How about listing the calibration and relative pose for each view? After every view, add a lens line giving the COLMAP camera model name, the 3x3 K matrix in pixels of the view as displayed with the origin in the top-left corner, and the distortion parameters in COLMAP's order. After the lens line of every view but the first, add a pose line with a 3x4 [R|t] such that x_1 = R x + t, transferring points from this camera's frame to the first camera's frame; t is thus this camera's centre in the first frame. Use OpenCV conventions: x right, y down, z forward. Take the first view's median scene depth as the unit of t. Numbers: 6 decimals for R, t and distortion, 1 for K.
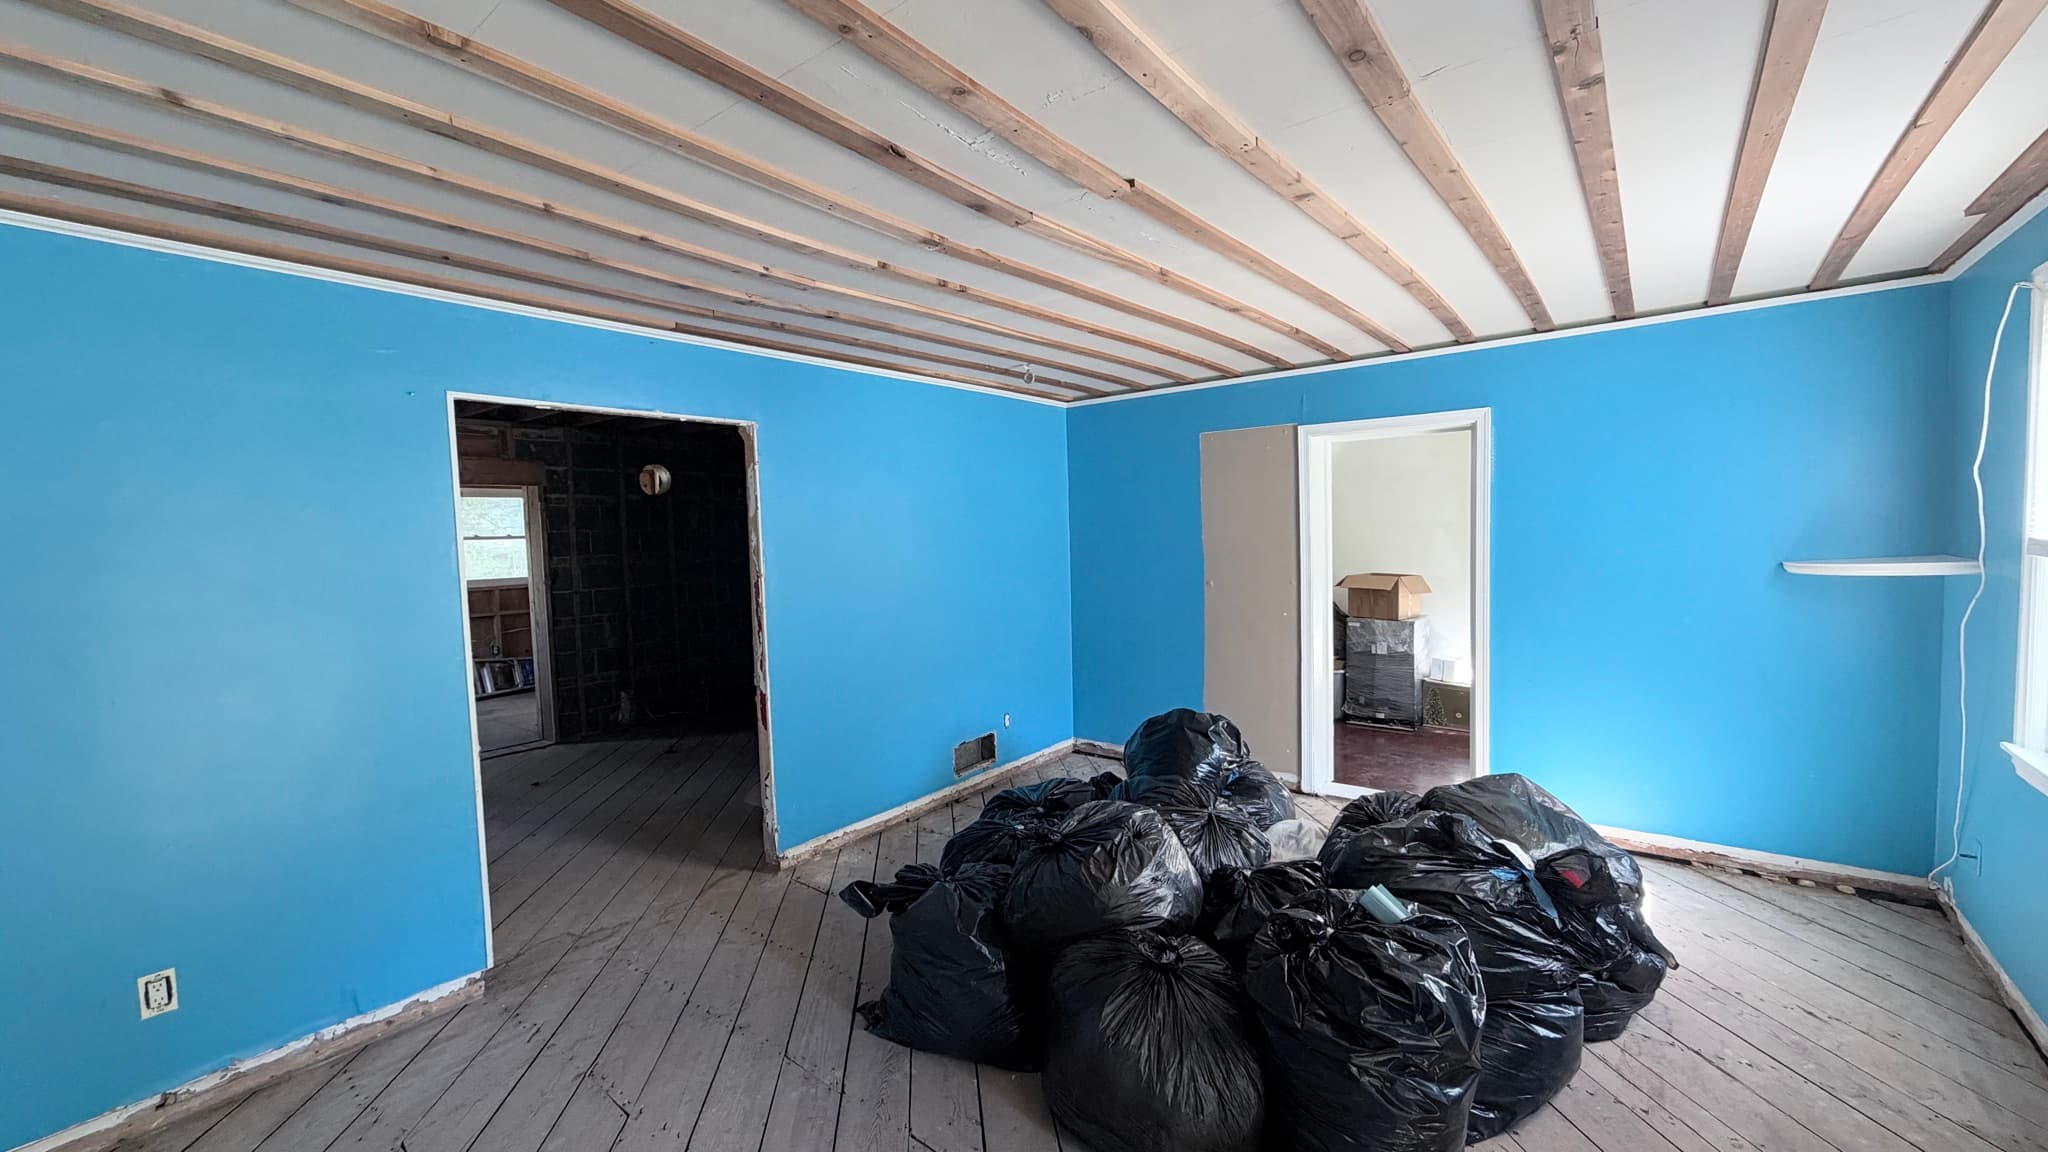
lens RADIAL K [[814.3, 0, 1023.4], [0, 814.3, 579.4], [0, 0, 1]] dist [-0.002085, -0.000943]
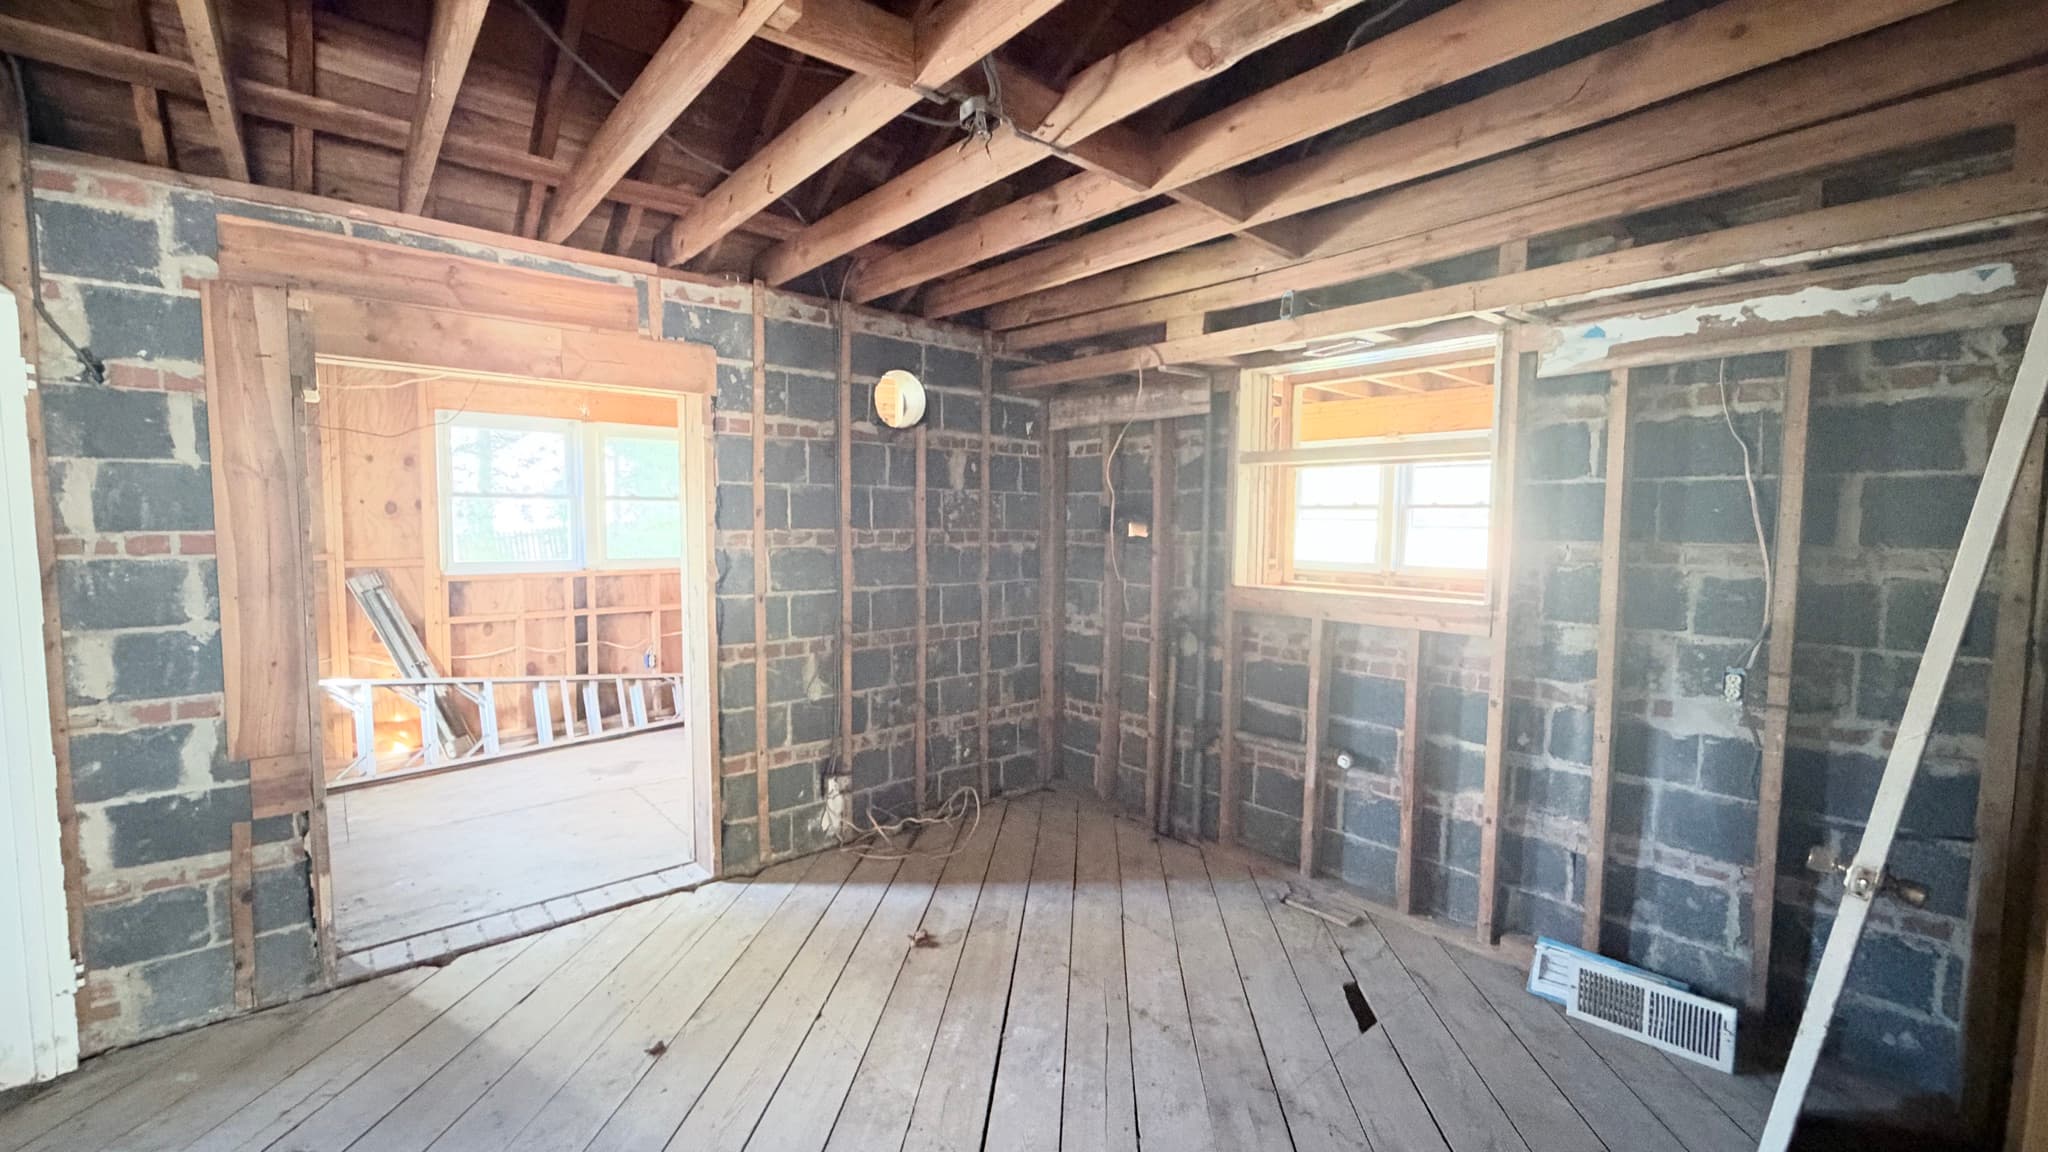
lens RADIAL K [[814.3, 0, 1027.0], [0, 814.3, 572.6], [0, 0, 1]] dist [-0.002085, -0.000943]
pose [[0.981069, 0.046237, -0.188058, -0.273197], [-0.044601, 0.998921, 0.012919, -0.015429], [0.188452, -0.004287, 0.982073, 0.498616]]
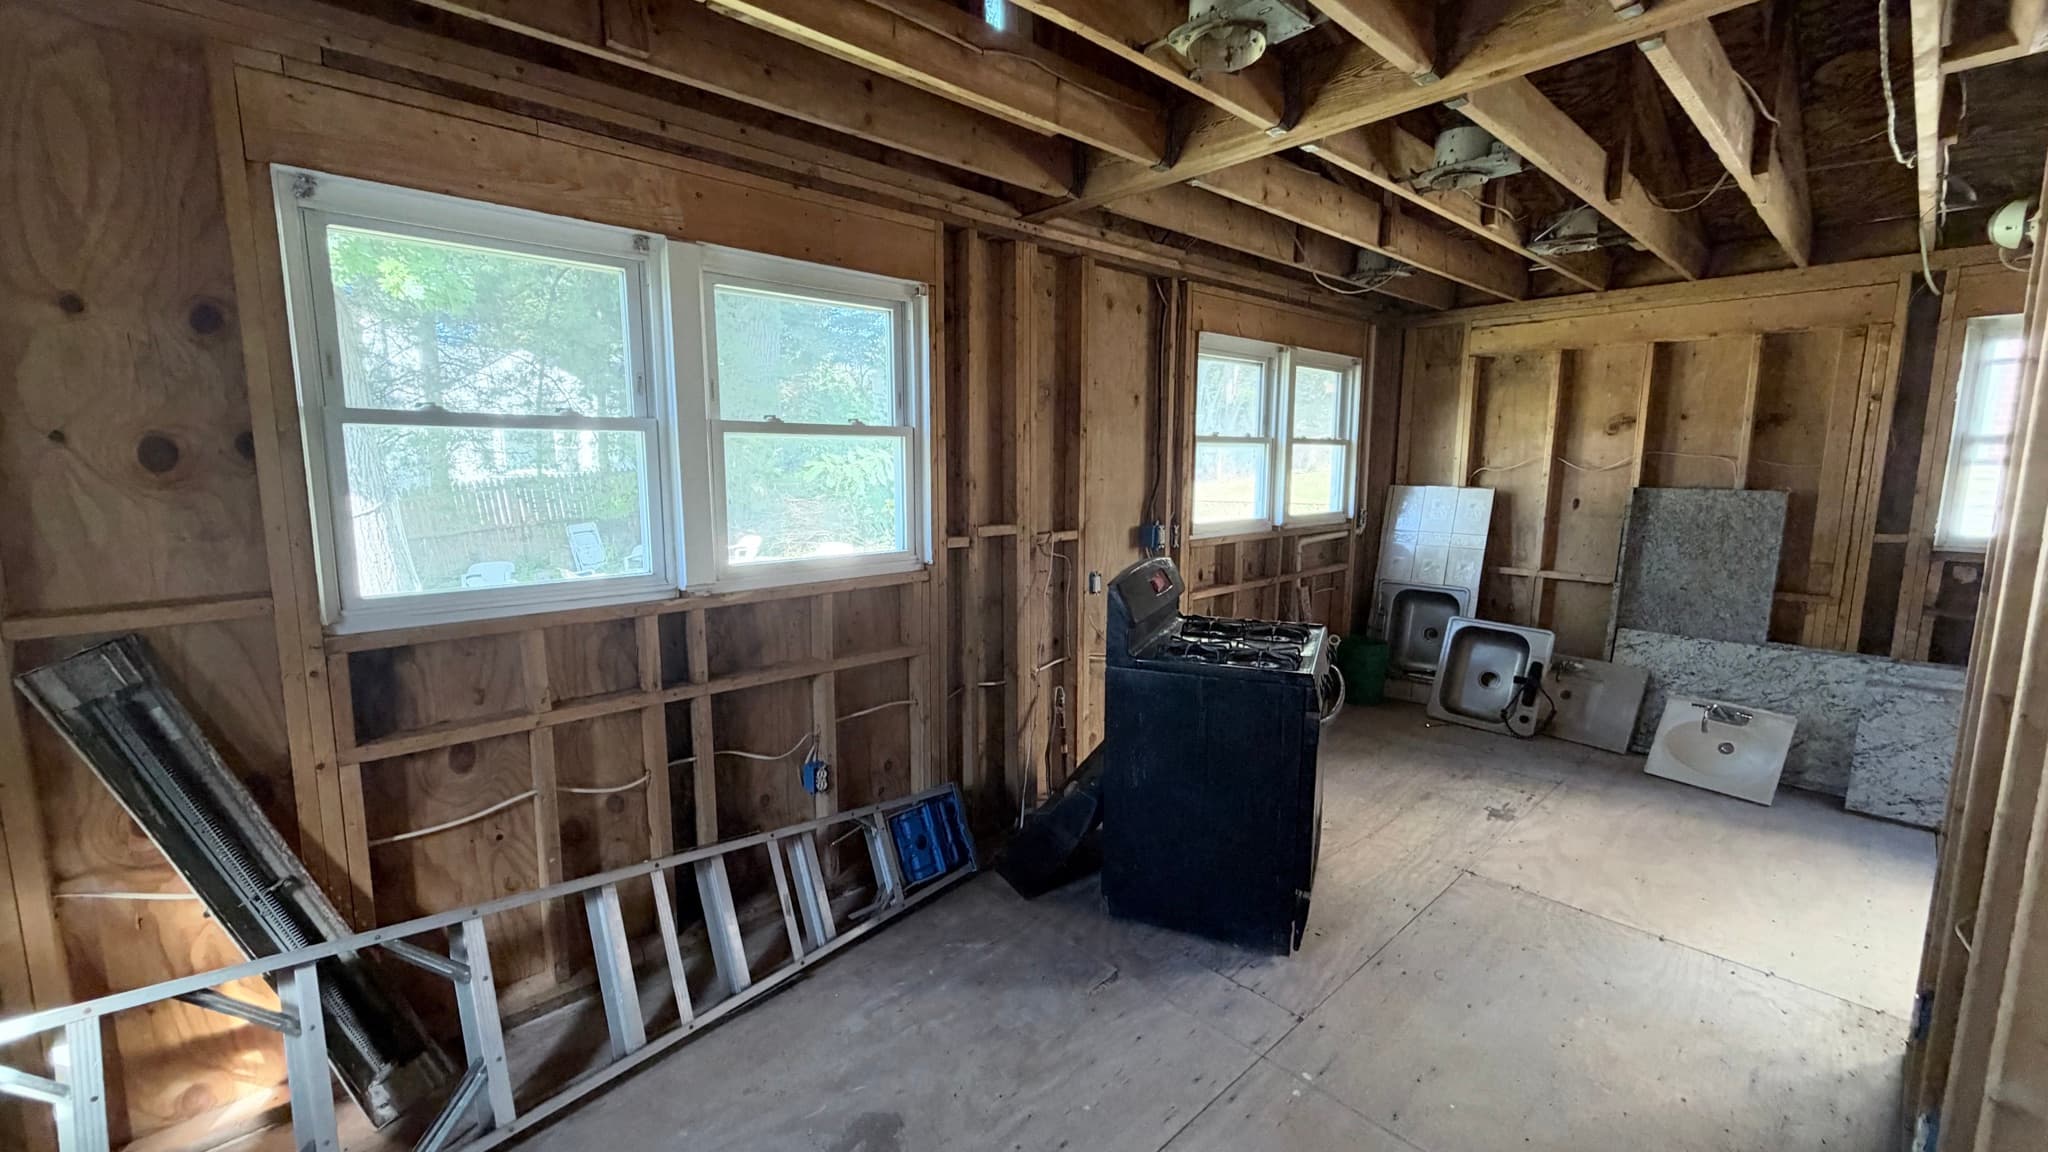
lens RADIAL K [[814.3, 0, 1013.7], [0, 814.3, 569.5], [0, 0, 1]] dist [-0.002085, -0.000943]
pose [[0.982723, 0.049508, -0.178339, -0.687123], [-0.035560, 0.996114, 0.080578, -0.033514], [0.181635, -0.072844, 0.980664, 0.927692]]
